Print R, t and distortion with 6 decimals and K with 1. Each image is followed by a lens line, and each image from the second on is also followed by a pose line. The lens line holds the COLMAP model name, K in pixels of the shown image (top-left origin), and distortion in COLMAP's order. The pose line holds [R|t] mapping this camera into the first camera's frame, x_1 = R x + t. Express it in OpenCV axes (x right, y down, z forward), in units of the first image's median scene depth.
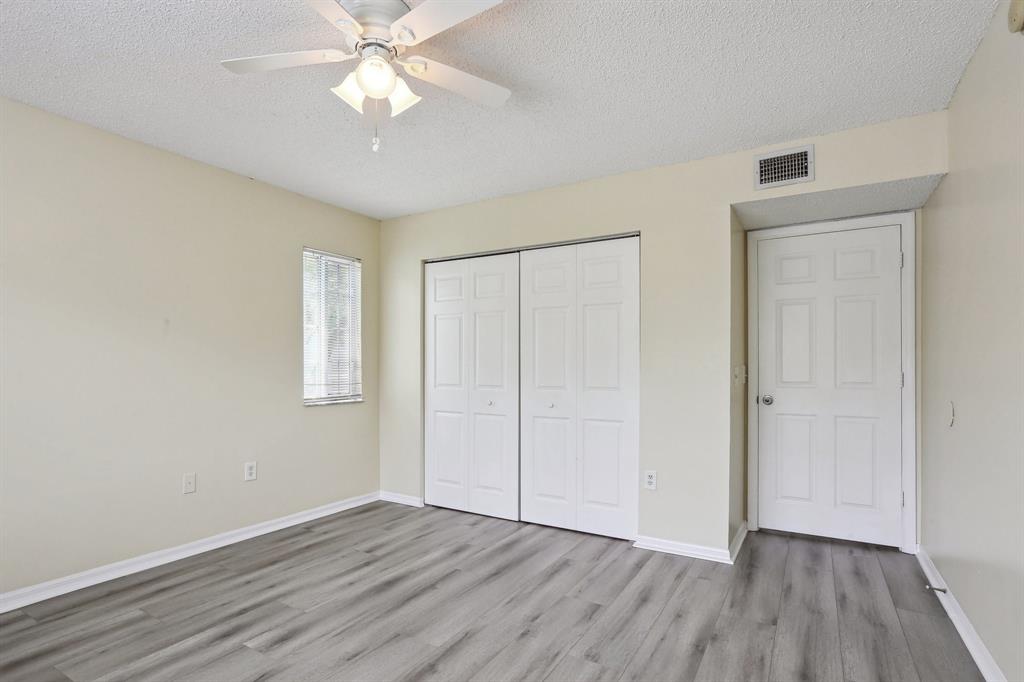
lens RADIAL K [[502.2, 0, 495.9], [0, 502.2, 363.4], [0, 0, 1]] dist [-0.037463, 0.031279]
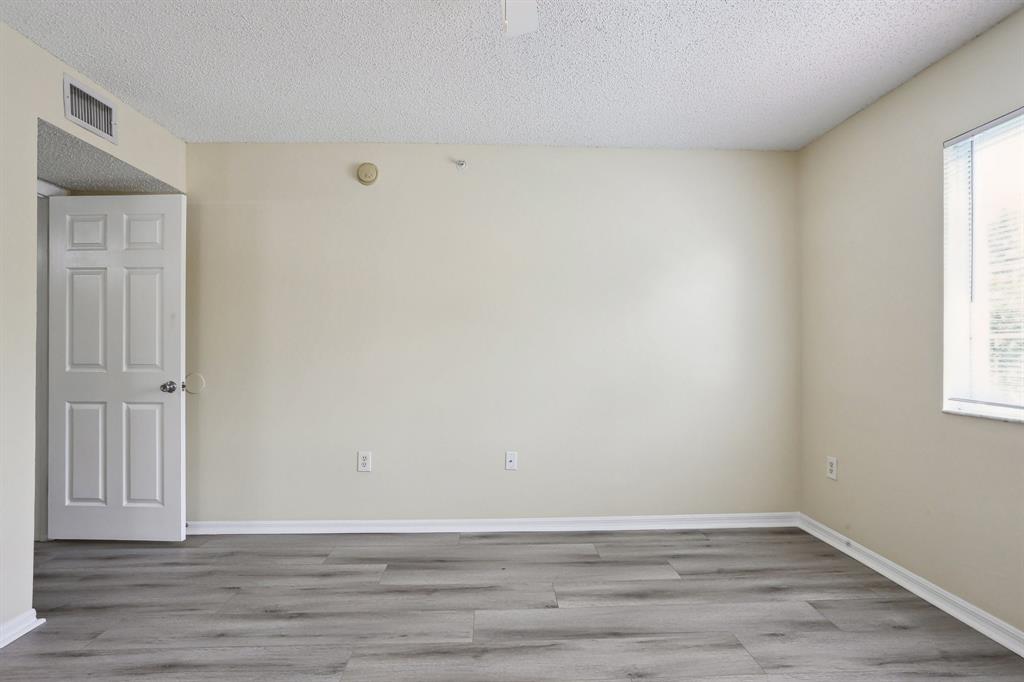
lens RADIAL K [[503.6, 0, 509.5], [0, 503.6, 352.2], [0, 0, 1]] dist [-0.048431, 0.030812]
pose [[-0.556372, -0.005592, 0.830915, -0.387672], [-0.006618, 0.999975, 0.002298, 0.006558], [-0.830907, -0.004221, -0.556395, 0.663266]]
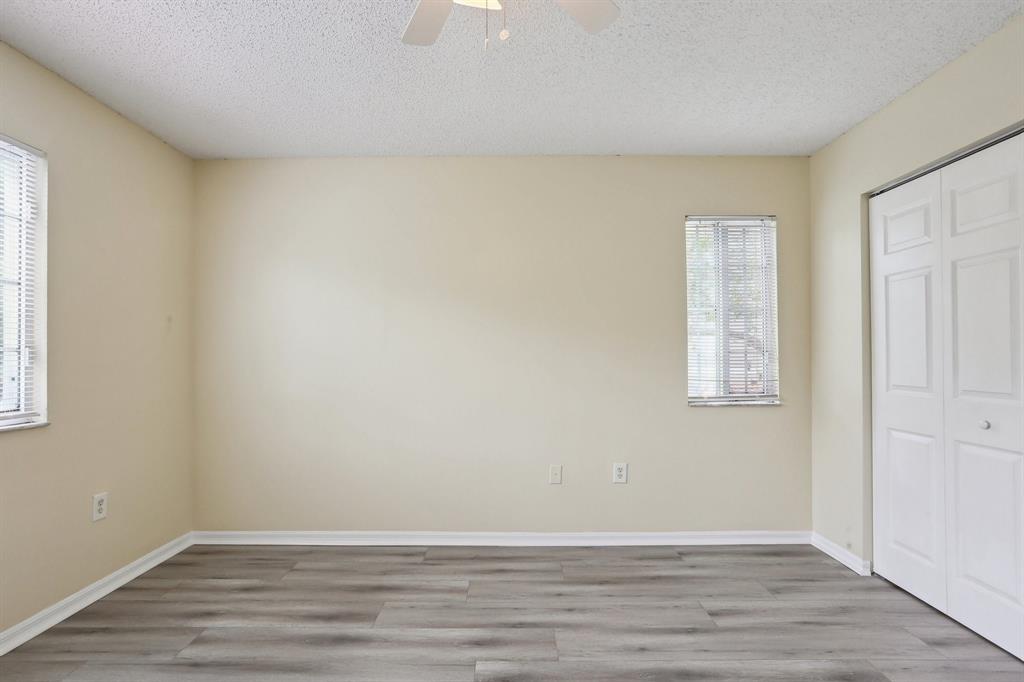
lens RADIAL K [[503.6, 0, 509.5], [0, 503.6, 352.2], [0, 0, 1]] dist [-0.048431, 0.030812]
pose [[0.535464, -0.015428, -0.844417, 0.175554], [0.010454, 0.999878, -0.011639, 0.002405], [0.844493, -0.002595, 0.535560, 0.321562]]
